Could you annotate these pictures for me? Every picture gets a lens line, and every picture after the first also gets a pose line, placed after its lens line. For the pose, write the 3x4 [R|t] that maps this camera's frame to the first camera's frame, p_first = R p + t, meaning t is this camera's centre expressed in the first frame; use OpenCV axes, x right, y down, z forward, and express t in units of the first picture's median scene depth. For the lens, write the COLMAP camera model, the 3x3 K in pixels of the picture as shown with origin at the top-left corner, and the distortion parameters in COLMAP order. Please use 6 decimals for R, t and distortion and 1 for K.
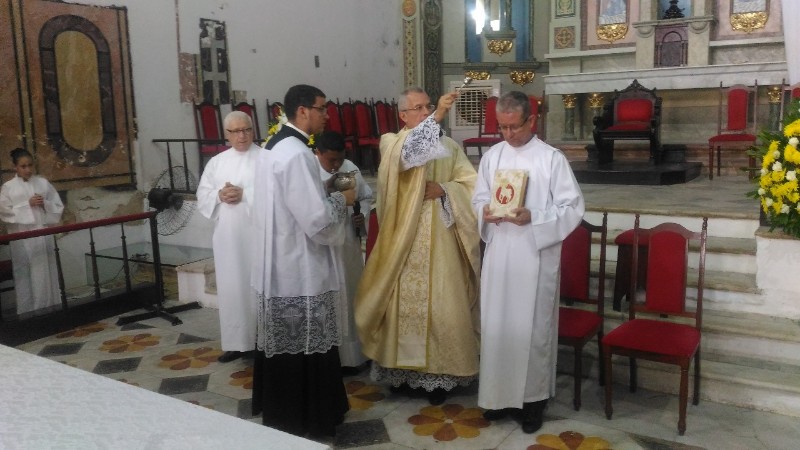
lens RADIAL K [[669.4, 0, 418.1], [0, 669.4, 222.3], [0, 0, 1]] dist [0.137050, -0.302450]
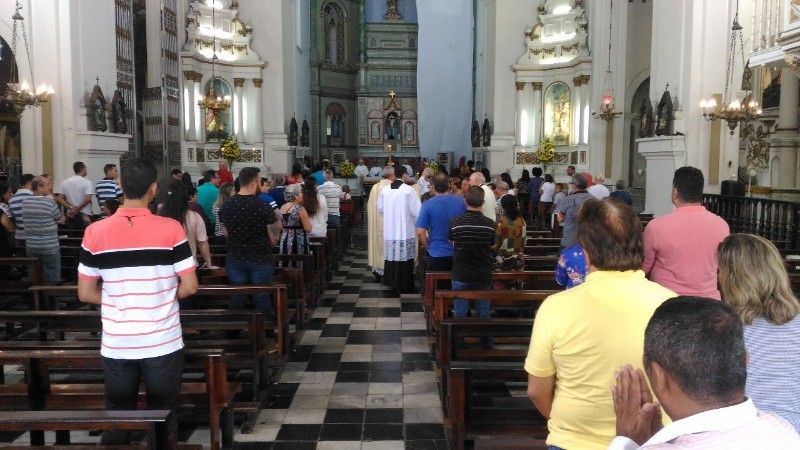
lens RADIAL K [[745.5, 0, 424.3], [0, 745.5, 225.9], [0, 0, 1]] dist [0.197810, -0.462878]
pose [[0.829188, -0.016444, 0.558728, -1.952563], [0.059006, 0.996557, -0.058238, 0.479222], [-0.555847, 0.081258, 0.827304, -2.722422]]
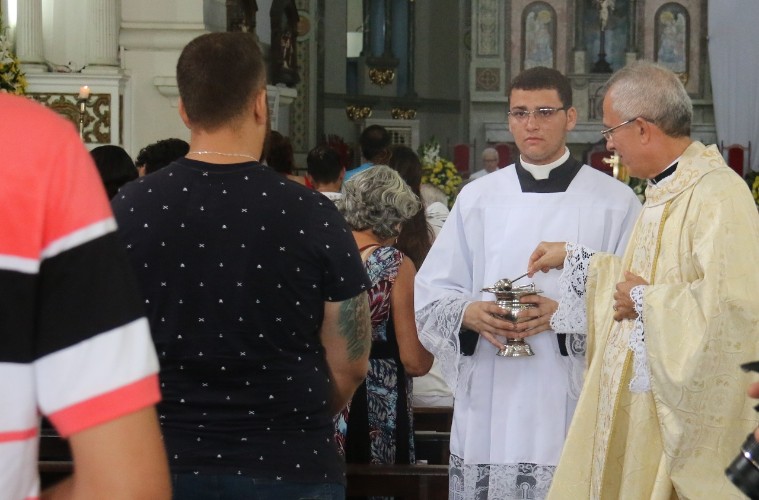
lens RADIAL K [[2830.1, 0, 510.2], [0, 2830.1, 347.4], [0, 0, 1]] dist [0.369326, 1.562620]
pose [[0.857466, 0.011609, 0.514409, -1.929658], [0.042746, 0.994682, -0.093700, 0.497757], [-0.512761, 0.102333, 0.852410, -2.503166]]
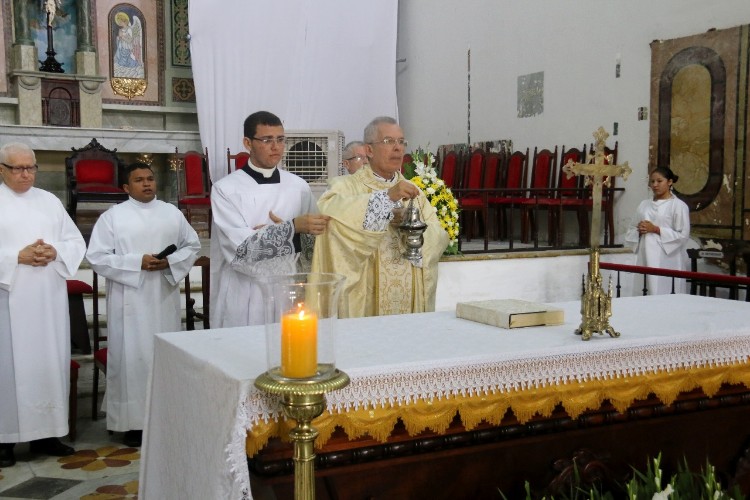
lens RADIAL K [[924.4, 0, 384.2], [0, 924.4, 250.5], [0, 0, 1]] dist [0.109422, 0.044638]
pose [[0.485272, -0.033976, 0.873703, -0.521137], [0.122821, 0.991986, -0.029641, 0.023266], [-0.865694, 0.121693, 0.485556, 0.051227]]
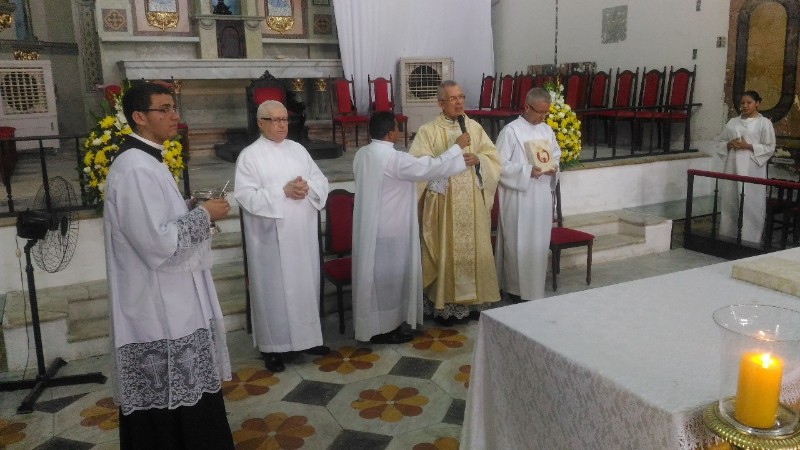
lens RADIAL K [[678.1, 0, 408.7], [0, 678.1, 220.3], [0, 0, 1]] dist [0.088641, -0.166313]
pose [[0.501385, -0.158457, 0.850591, -0.506665], [0.140805, 0.984925, 0.100484, -0.036256], [-0.853690, 0.069386, 0.516138, 0.181962]]
